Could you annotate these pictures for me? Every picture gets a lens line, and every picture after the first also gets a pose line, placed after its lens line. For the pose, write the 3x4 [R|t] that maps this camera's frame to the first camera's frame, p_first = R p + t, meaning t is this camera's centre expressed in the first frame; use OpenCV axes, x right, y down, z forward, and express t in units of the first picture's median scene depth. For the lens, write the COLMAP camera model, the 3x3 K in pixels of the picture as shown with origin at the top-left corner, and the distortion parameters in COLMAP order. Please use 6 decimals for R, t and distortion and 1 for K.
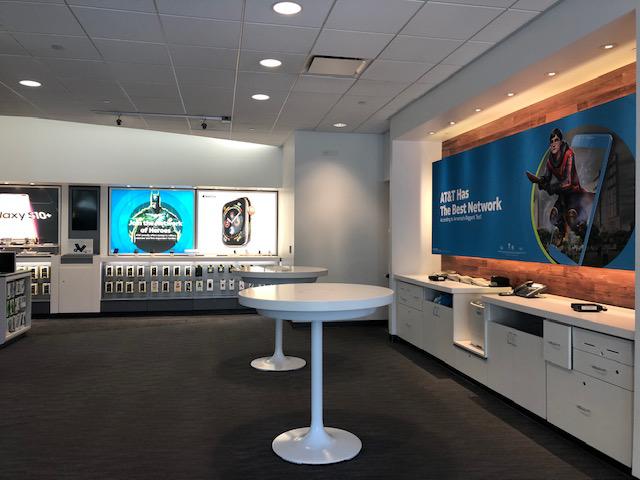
lens RADIAL K [[521.1, 0, 320.0], [0, 521.1, 240.0], [0, 0, 1]] dist [0.002129, -0.001555]
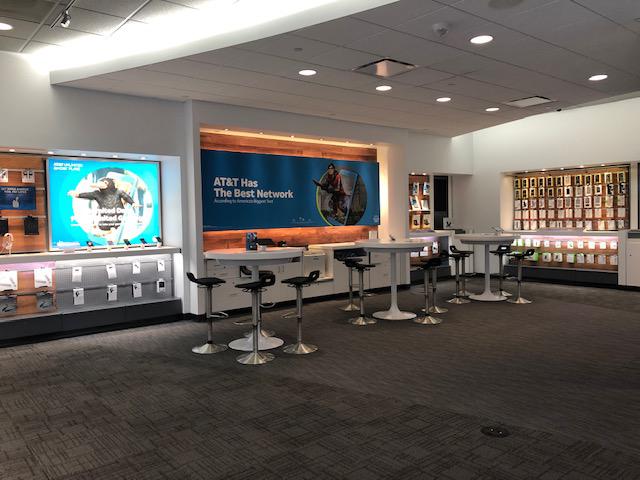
lens RADIAL K [[521.1, 0, 320.0], [0, 521.1, 240.0], [0, 0, 1]] dist [0.002129, -0.001555]
pose [[-0.492582, -0.029408, 0.869769, -1.299372], [0.023301, 0.998625, 0.046961, 0.000819], [-0.869954, 0.043398, -0.491219, 1.970594]]
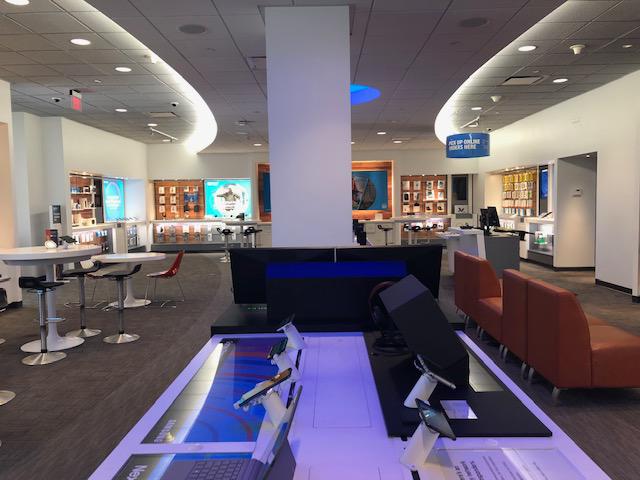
lens RADIAL K [[521.1, 0, 320.0], [0, 521.1, 240.0], [0, 0, 1]] dist [0.002129, -0.001555]
pose [[0.201120, -0.079953, 0.976298, -3.007053], [0.022170, 0.996780, 0.077063, -0.030523], [-0.979316, 0.006145, 0.202245, 0.422163]]
